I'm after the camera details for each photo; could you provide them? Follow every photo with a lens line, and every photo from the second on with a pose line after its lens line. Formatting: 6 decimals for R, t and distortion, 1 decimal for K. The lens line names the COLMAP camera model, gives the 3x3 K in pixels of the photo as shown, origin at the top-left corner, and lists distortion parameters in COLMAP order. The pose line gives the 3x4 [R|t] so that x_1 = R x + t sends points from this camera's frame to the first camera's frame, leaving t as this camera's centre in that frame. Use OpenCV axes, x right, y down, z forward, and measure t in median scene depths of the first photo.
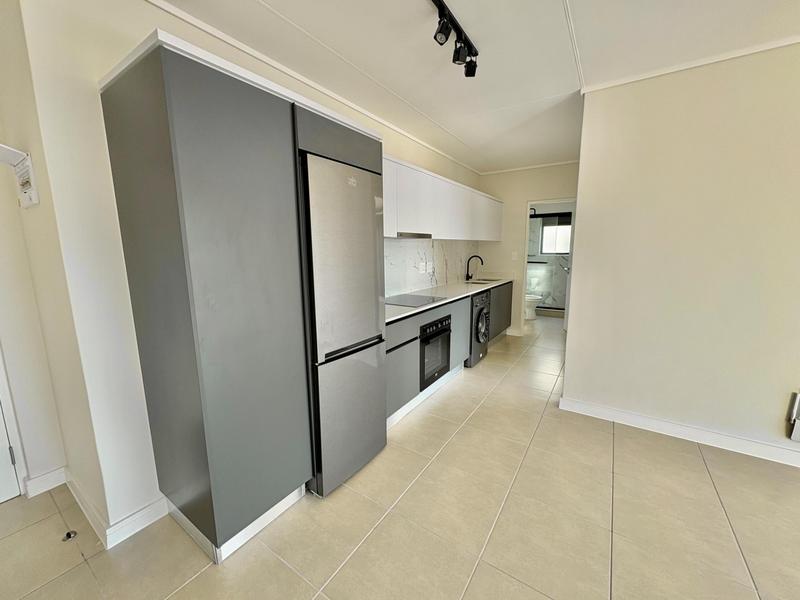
lens RADIAL K [[318.4, 0, 400.6], [0, 318.4, 298.6], [0, 0, 1]] dist [0.000266, 0.000146]
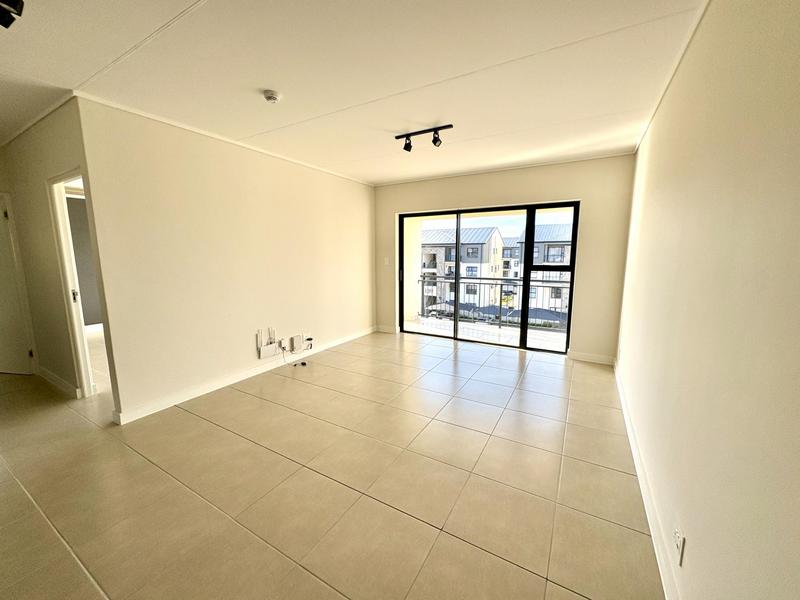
lens RADIAL K [[318.4, 0, 400.6], [0, 318.4, 298.6], [0, 0, 1]] dist [0.000266, 0.000146]
pose [[-0.067397, -0.130133, 0.989203, -0.457116], [0.160933, 0.977057, 0.139500, -0.021352], [-0.984661, 0.168598, -0.044908, 0.165469]]
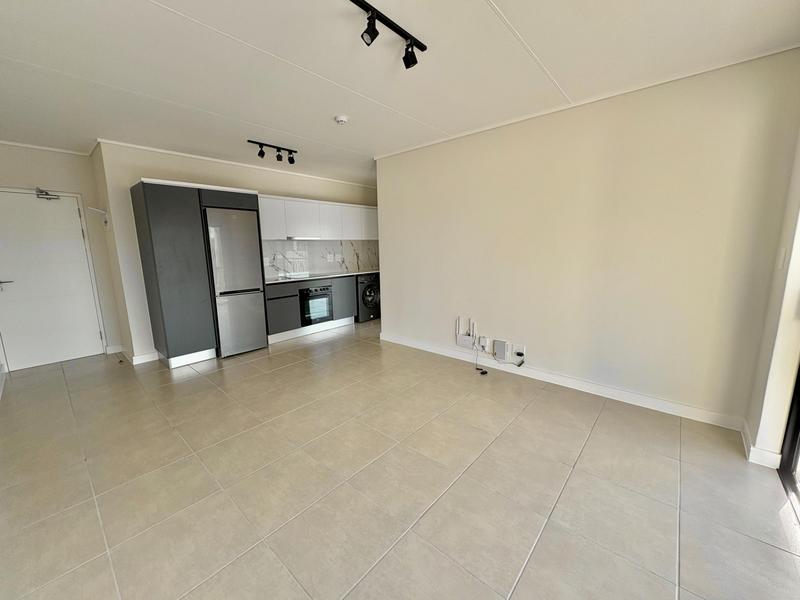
lens RADIAL K [[318.4, 0, 400.6], [0, 318.4, 298.6], [0, 0, 1]] dist [0.000266, 0.000146]
pose [[0.991555, 0.014850, -0.128831, 0.852760], [-0.013558, 0.999849, 0.010904, 0.111410], [0.128973, -0.009065, 0.991607, -0.699373]]
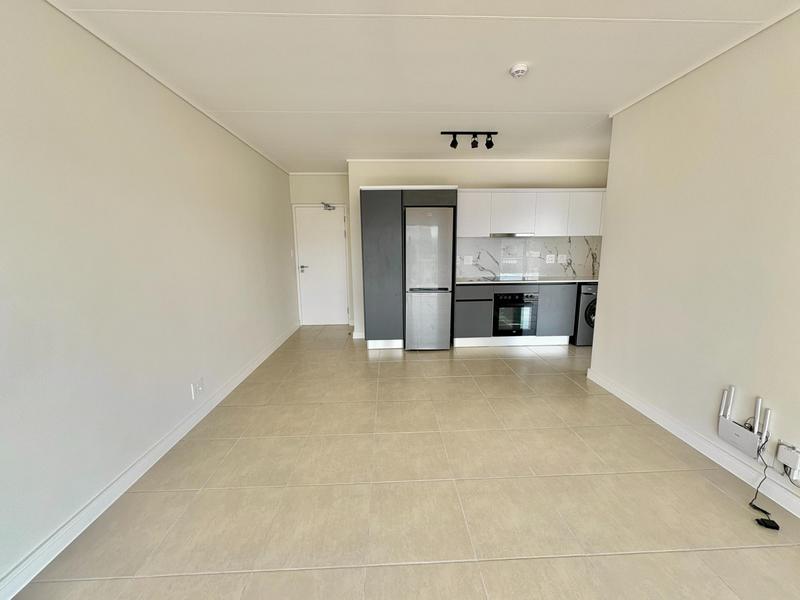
lens RADIAL K [[318.4, 0, 400.6], [0, 318.4, 298.6], [0, 0, 1]] dist [0.000266, 0.000146]
pose [[0.589662, 0.137040, -0.795939, 1.034705], [-0.122238, 0.989290, 0.079772, 0.043510], [0.798346, 0.050256, 0.600098, -0.310556]]
